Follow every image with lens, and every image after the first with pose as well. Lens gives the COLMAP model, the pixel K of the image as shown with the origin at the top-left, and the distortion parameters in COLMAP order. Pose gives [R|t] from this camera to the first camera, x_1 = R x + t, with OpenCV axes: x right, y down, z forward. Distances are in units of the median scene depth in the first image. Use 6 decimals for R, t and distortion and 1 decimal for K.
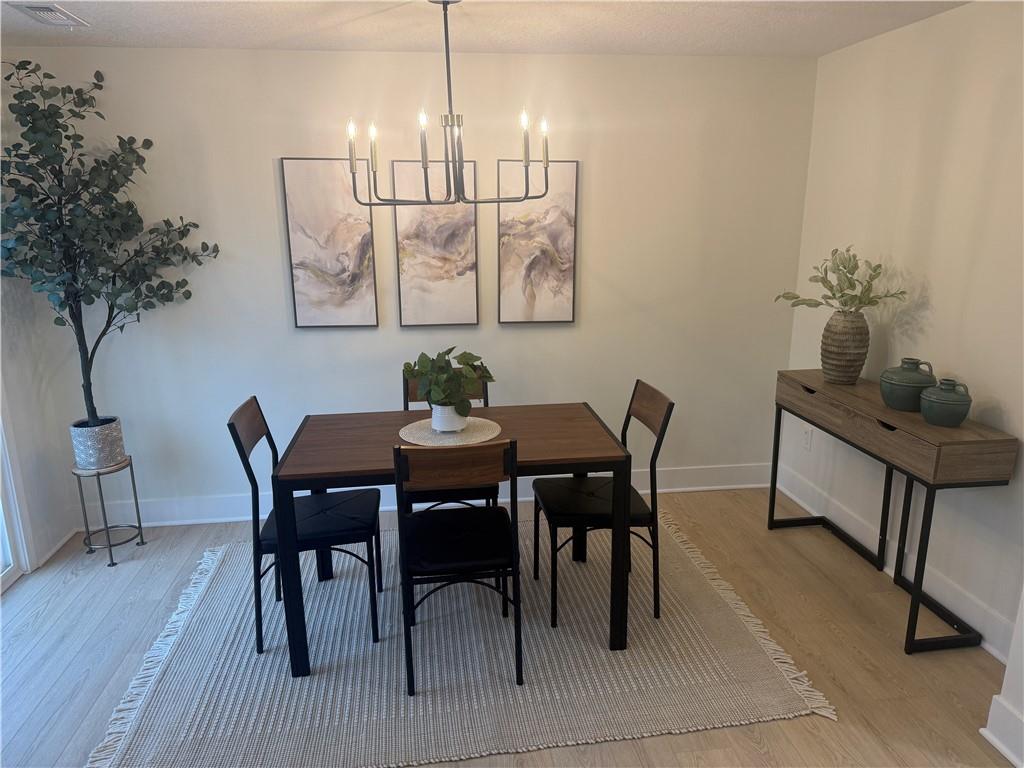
lens RADIAL K [[706.7, 0, 522.0], [0, 706.7, 378.4], [0, 0, 1]] dist [0.004686, -0.027669]
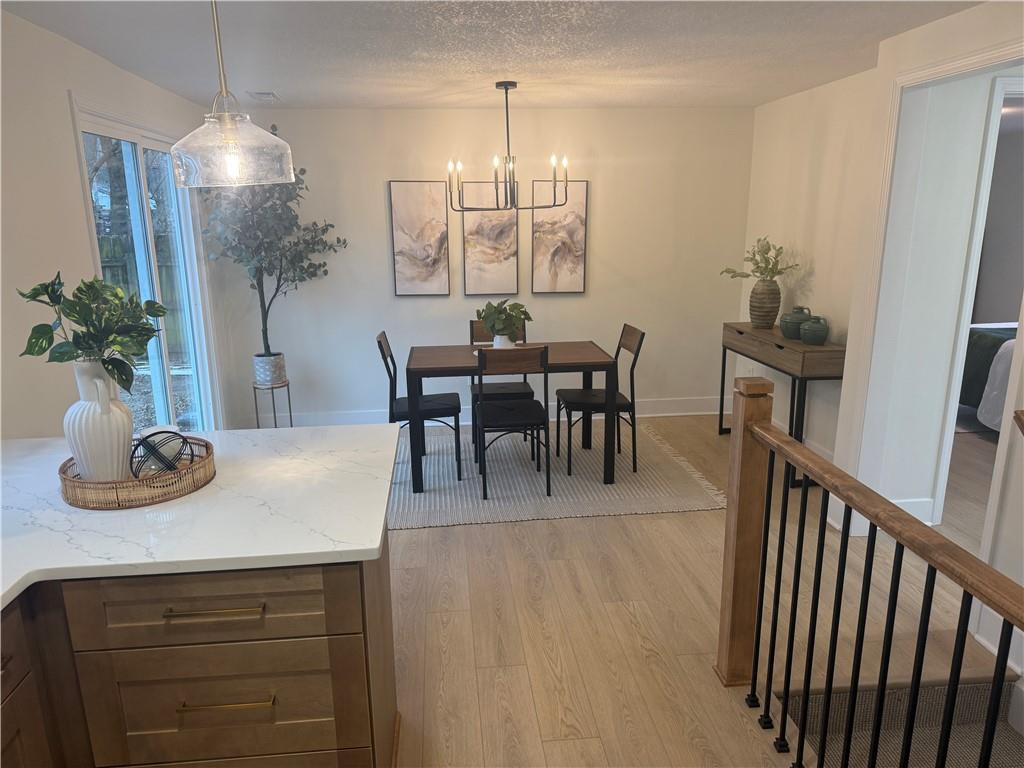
lens RADIAL K [[706.7, 0, 507.3], [0, 706.7, 392.9], [0, 0, 1]] dist [0.004686, -0.027669]
pose [[0.999004, 0.004327, -0.044420, -0.022090], [-0.004216, 0.999988, 0.002609, 0.144107], [0.044430, -0.002419, 0.999010, -0.527767]]
